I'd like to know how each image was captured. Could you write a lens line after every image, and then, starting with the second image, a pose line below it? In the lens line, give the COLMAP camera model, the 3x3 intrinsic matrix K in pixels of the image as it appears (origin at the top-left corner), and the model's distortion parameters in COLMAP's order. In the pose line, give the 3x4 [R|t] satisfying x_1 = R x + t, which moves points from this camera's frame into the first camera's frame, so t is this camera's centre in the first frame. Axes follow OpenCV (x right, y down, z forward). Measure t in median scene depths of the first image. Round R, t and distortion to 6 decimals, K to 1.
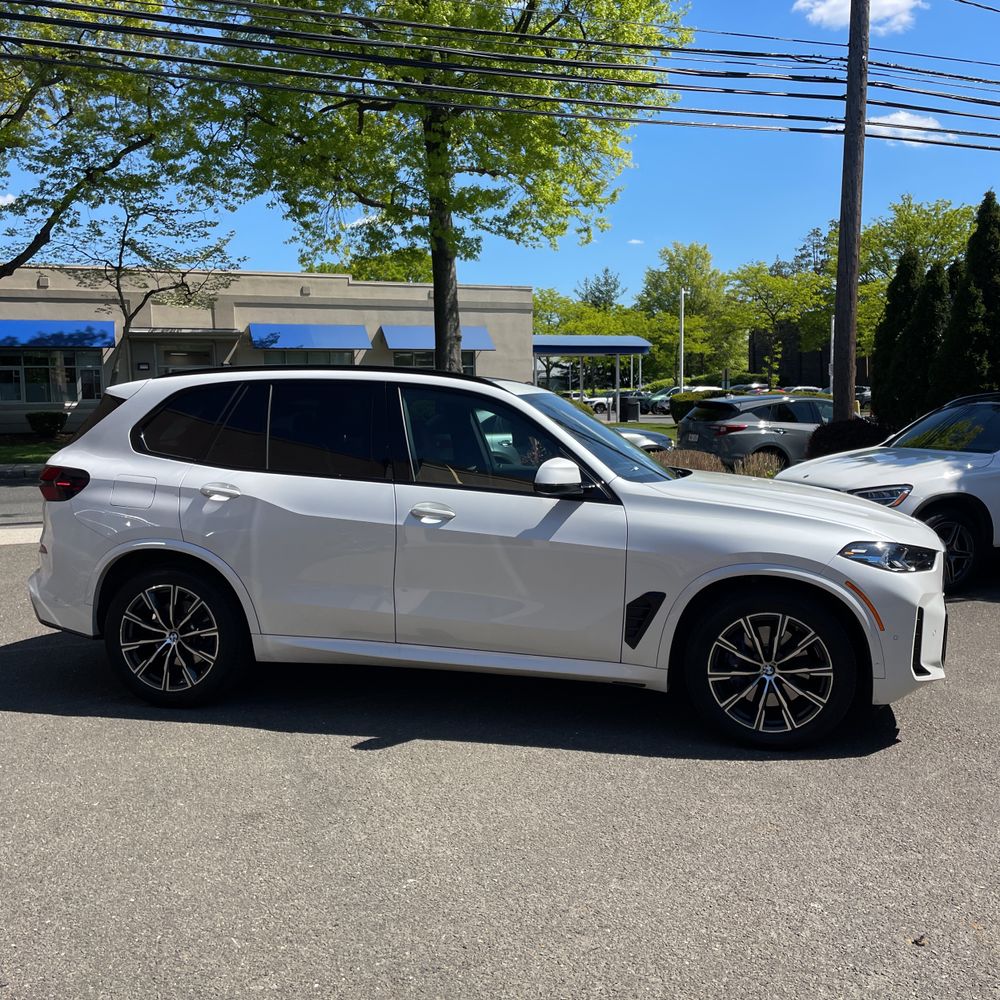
lens RADIAL K [[1025.1, 0, 488.5], [0, 1025.1, 500.6], [0, 0, 1]] dist [0.105289, -0.159900]
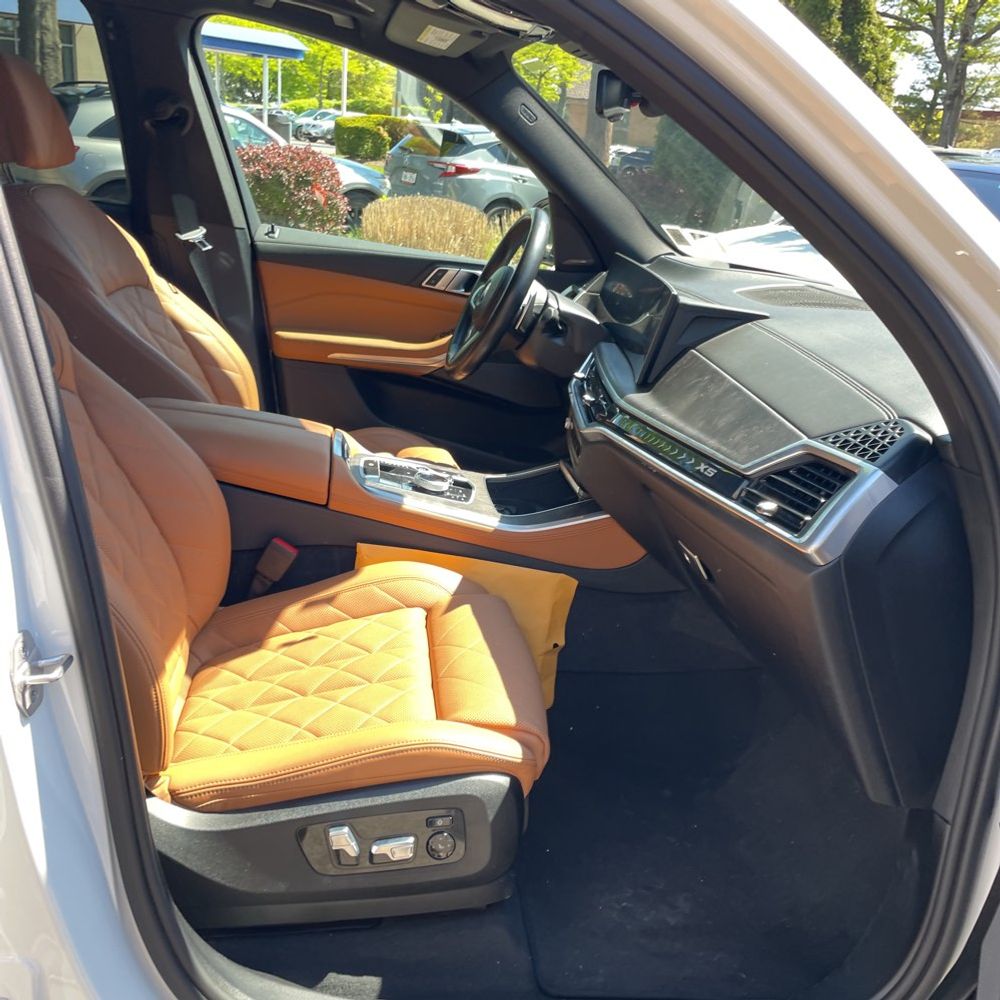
lens RADIAL K [[1025.1, 0, 488.5], [0, 1025.1, 500.6], [0, 0, 1]] dist [0.105289, -0.159900]
pose [[0.934664, -0.023600, 0.354749, -0.012632], [-0.064143, 0.970228, 0.233544, -0.009011], [-0.349700, -0.241039, 0.905323, 0.175690]]
